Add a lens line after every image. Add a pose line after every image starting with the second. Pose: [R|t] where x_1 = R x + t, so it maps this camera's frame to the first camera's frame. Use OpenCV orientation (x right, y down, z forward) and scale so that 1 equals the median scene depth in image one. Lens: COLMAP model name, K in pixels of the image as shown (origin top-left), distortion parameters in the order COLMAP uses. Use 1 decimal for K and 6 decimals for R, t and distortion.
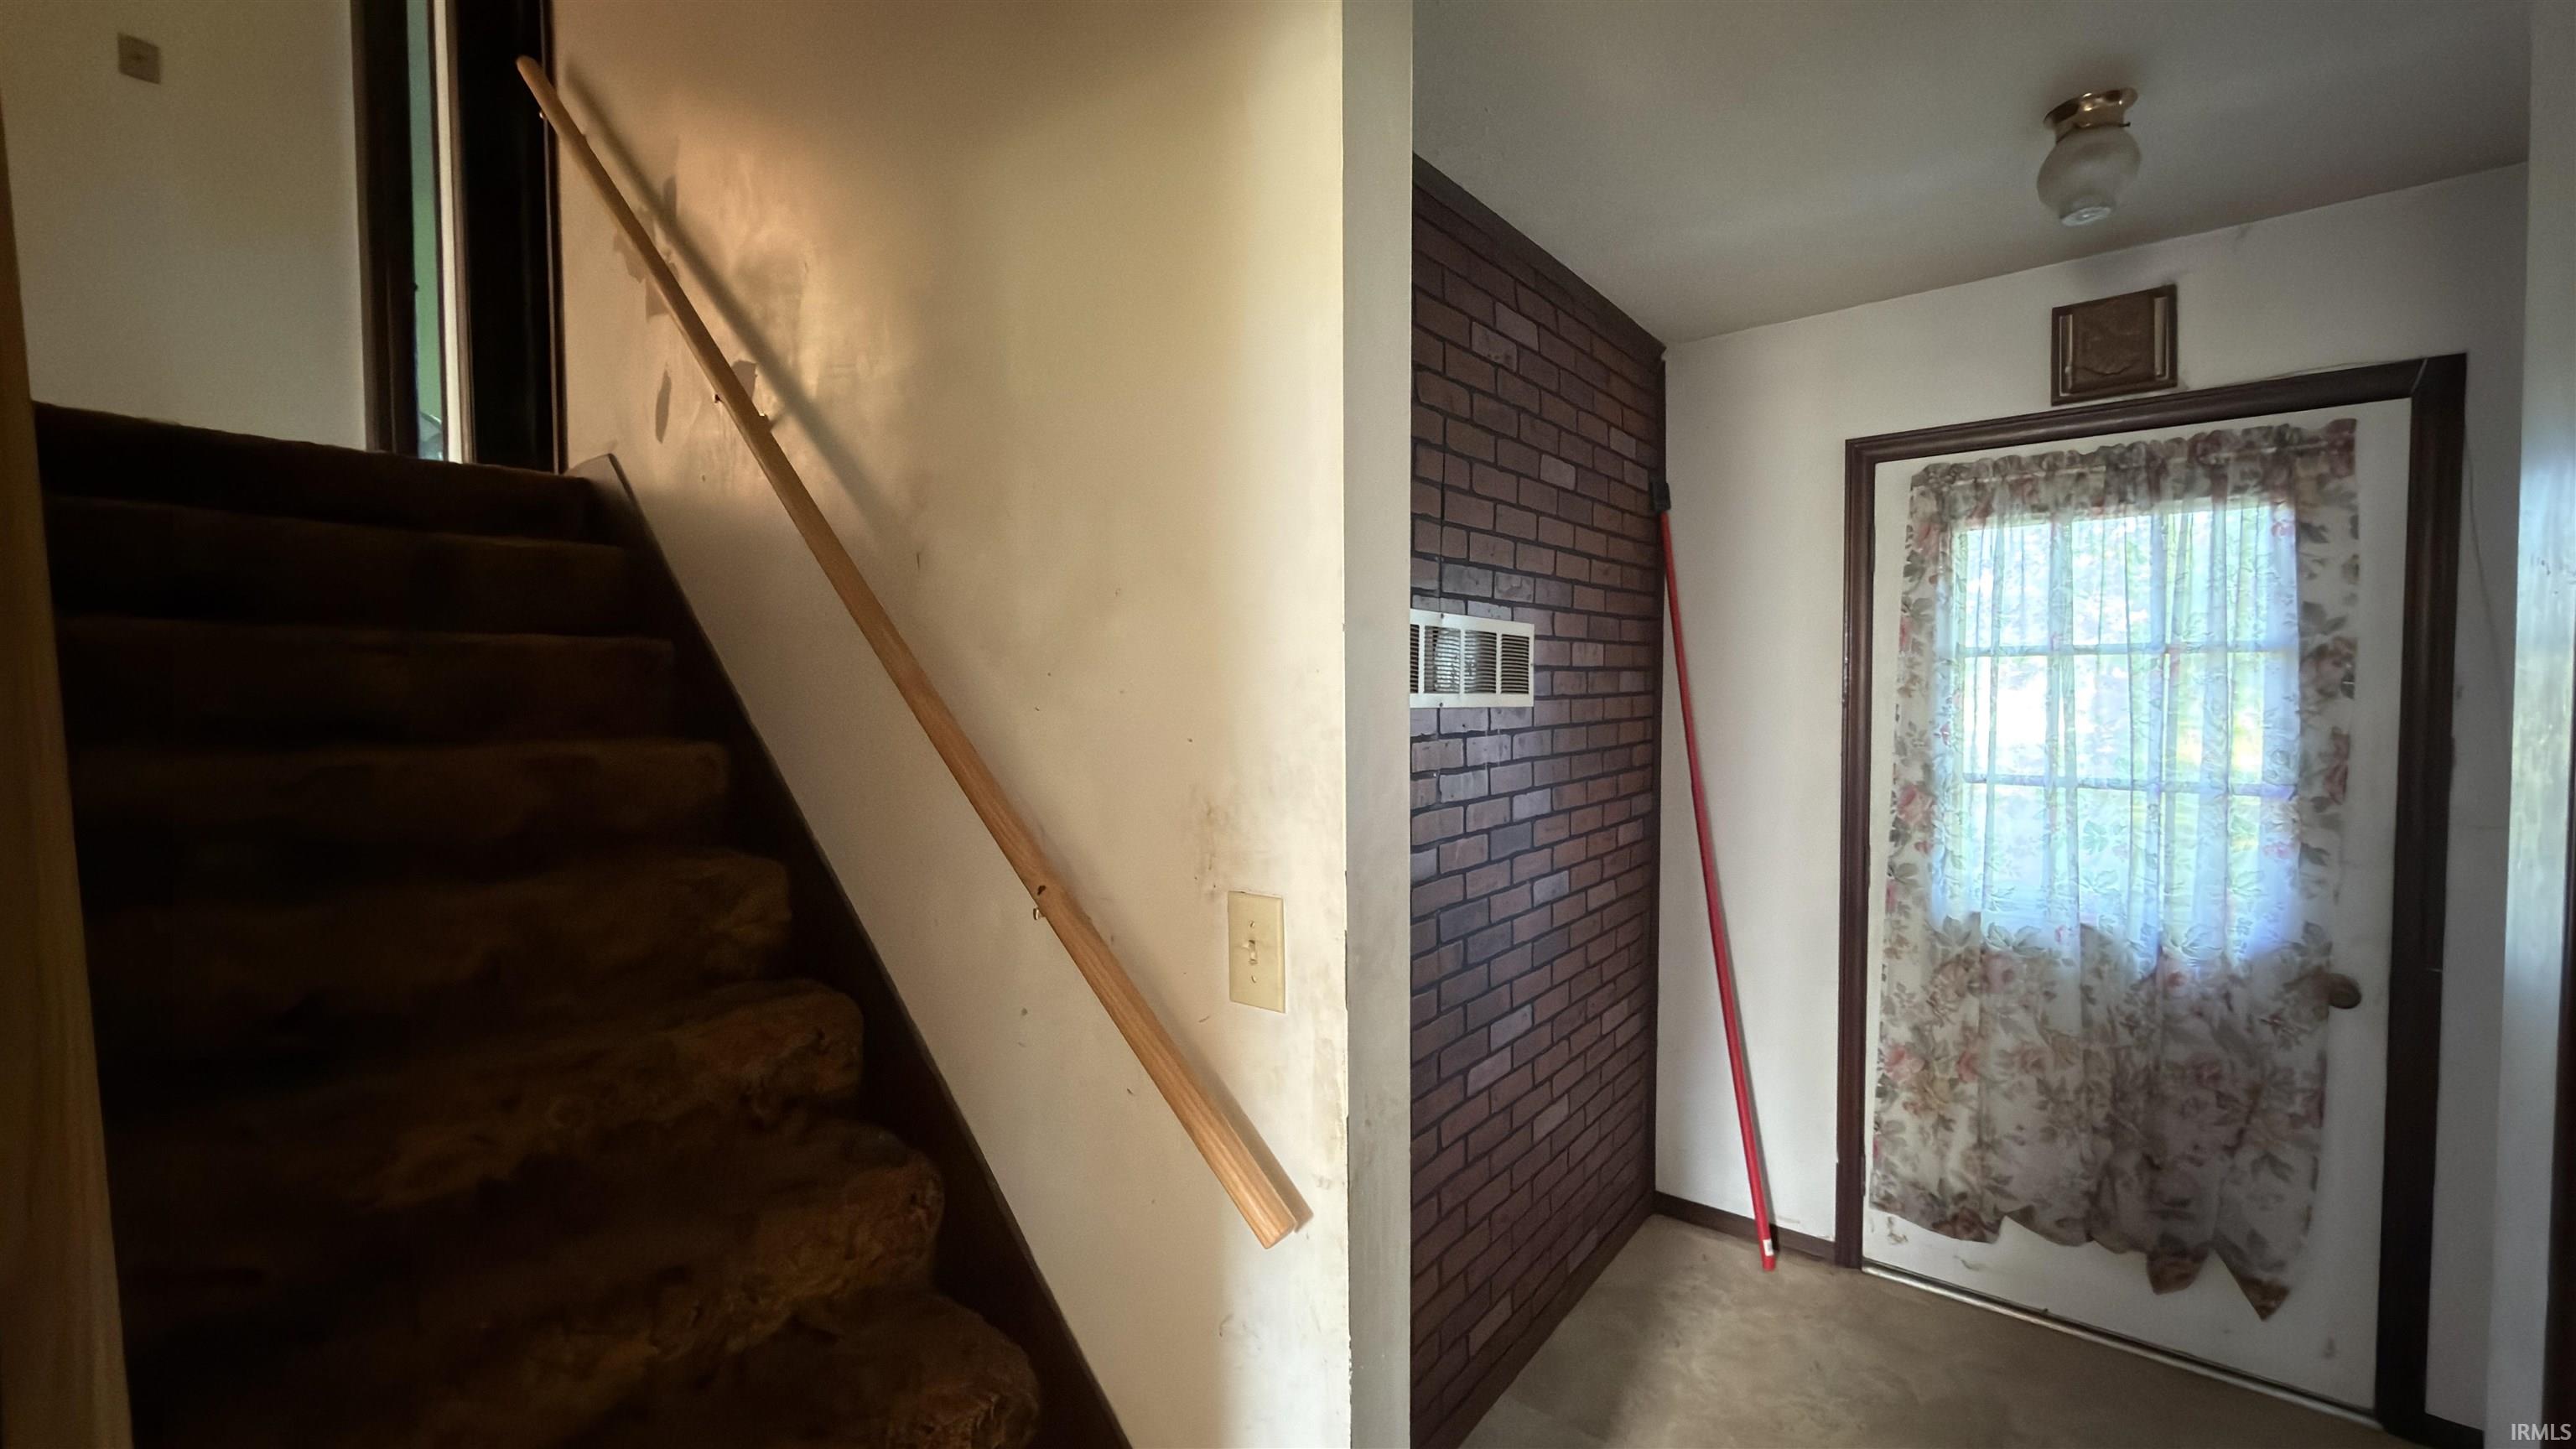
lens RADIAL K [[1026.0, 0, 1288.0], [0, 1026.0, 724.5], [0, 0, 1]] dist [0.001228, 0.000075]
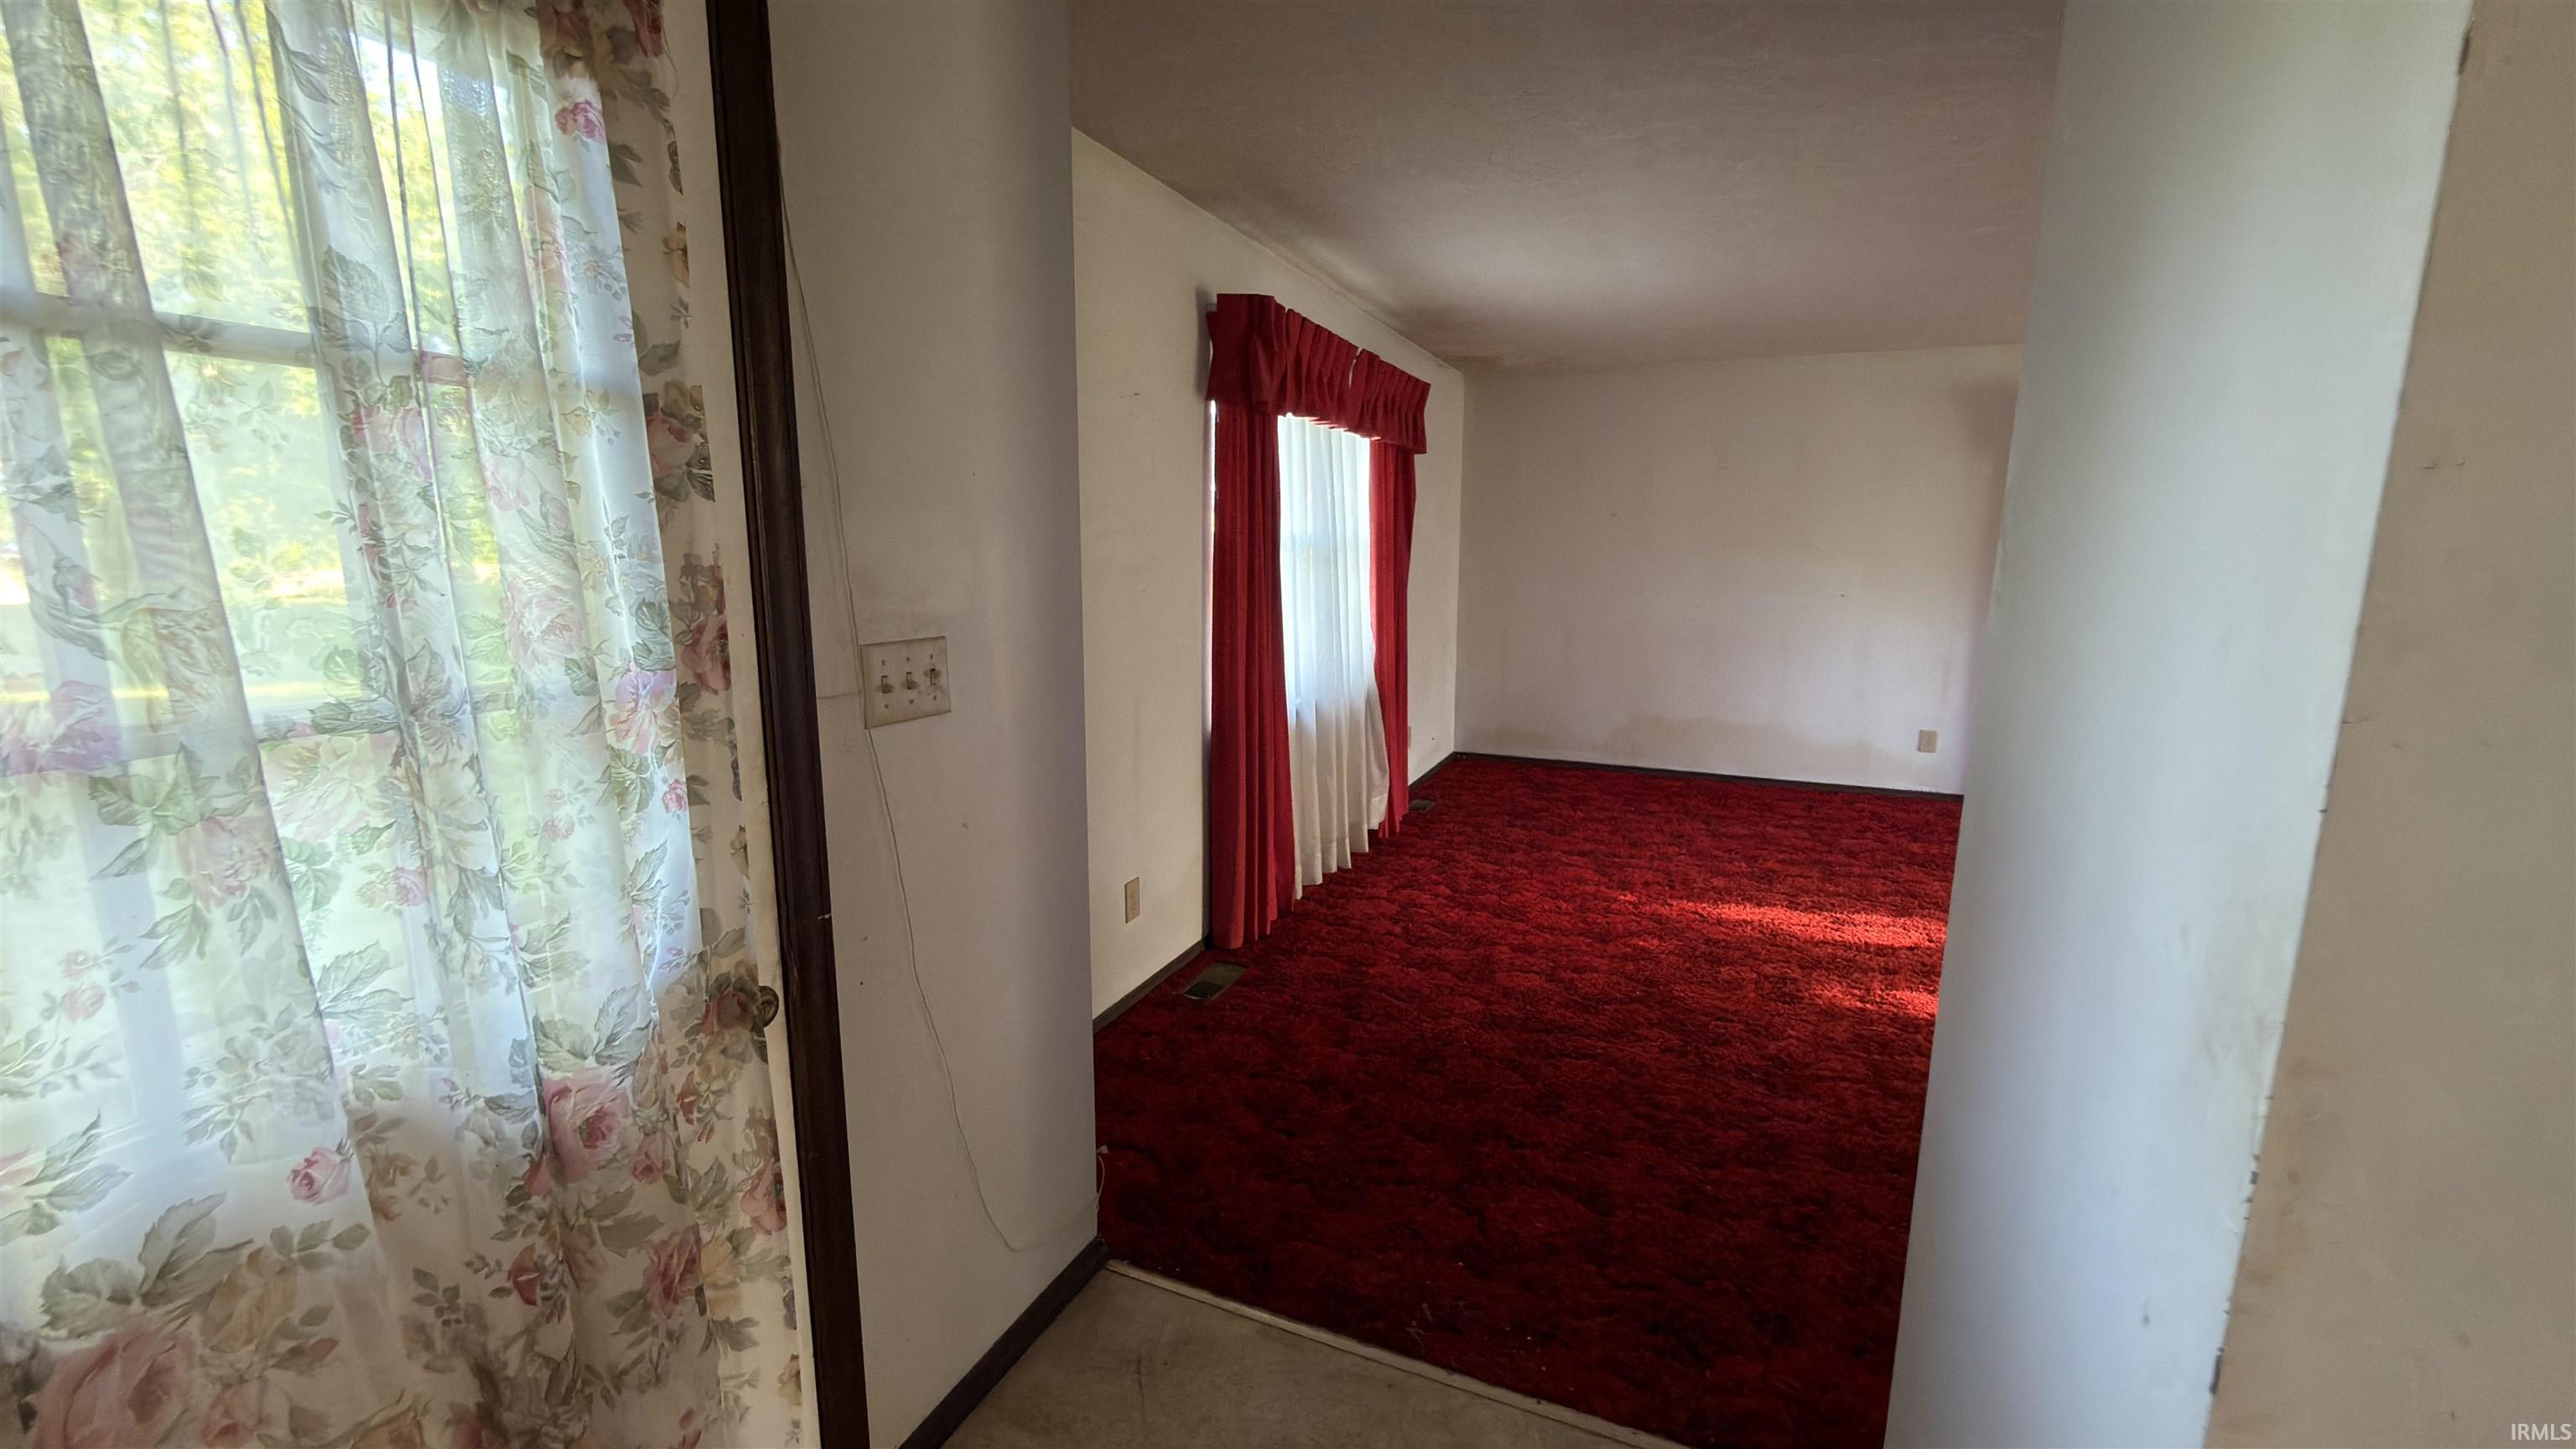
lens RADIAL K [[1026.0, 0, 1288.0], [0, 1026.0, 724.5], [0, 0, 1]] dist [0.001228, 0.000075]
pose [[-0.258271, -0.165961, 0.951711, 0.382156], [0.028991, 0.983359, 0.179347, 0.002977], [-0.965637, 0.073912, -0.249162, 0.792969]]
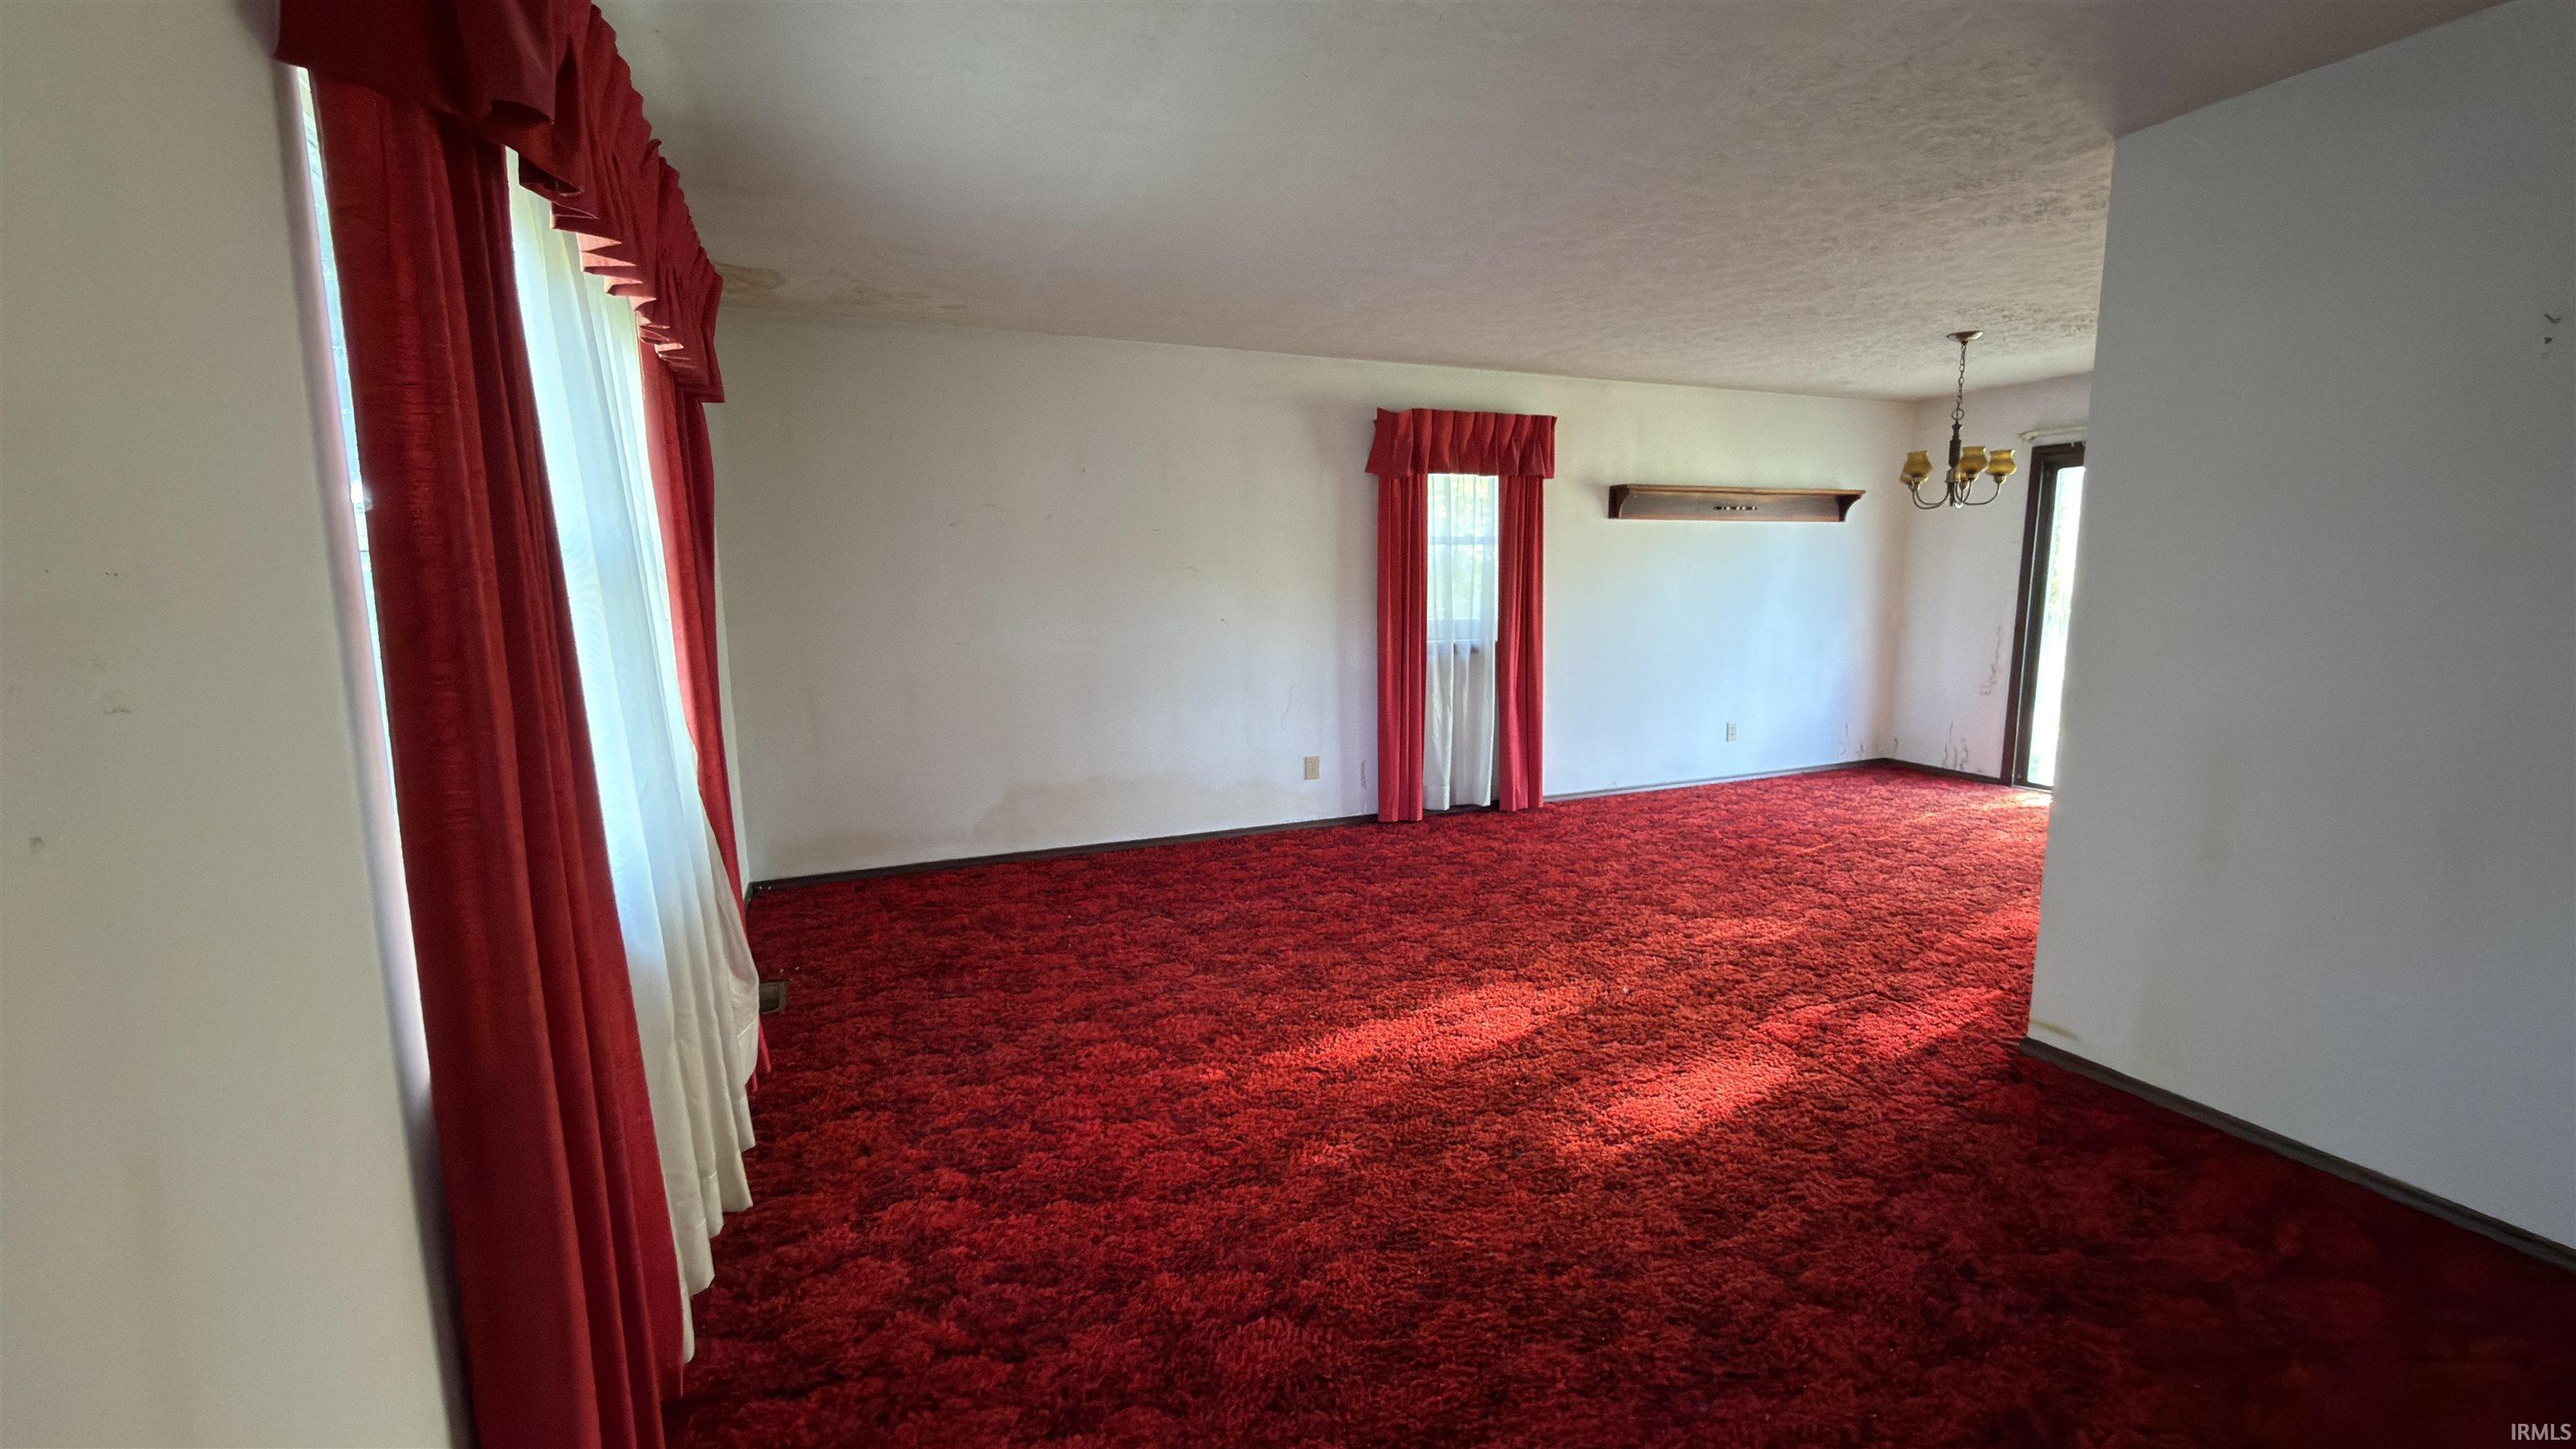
lens RADIAL K [[1032.9, 0, 1288.0], [0, 1032.9, 724.5], [0, 0, 1]] dist [-0.002107, -0.000050]
pose [[-0.874418, -0.059257, 0.481541, 1.307252], [0.027842, 0.984749, 0.171737, 0.029483], [-0.484374, 0.163577, -0.859433, 0.723030]]
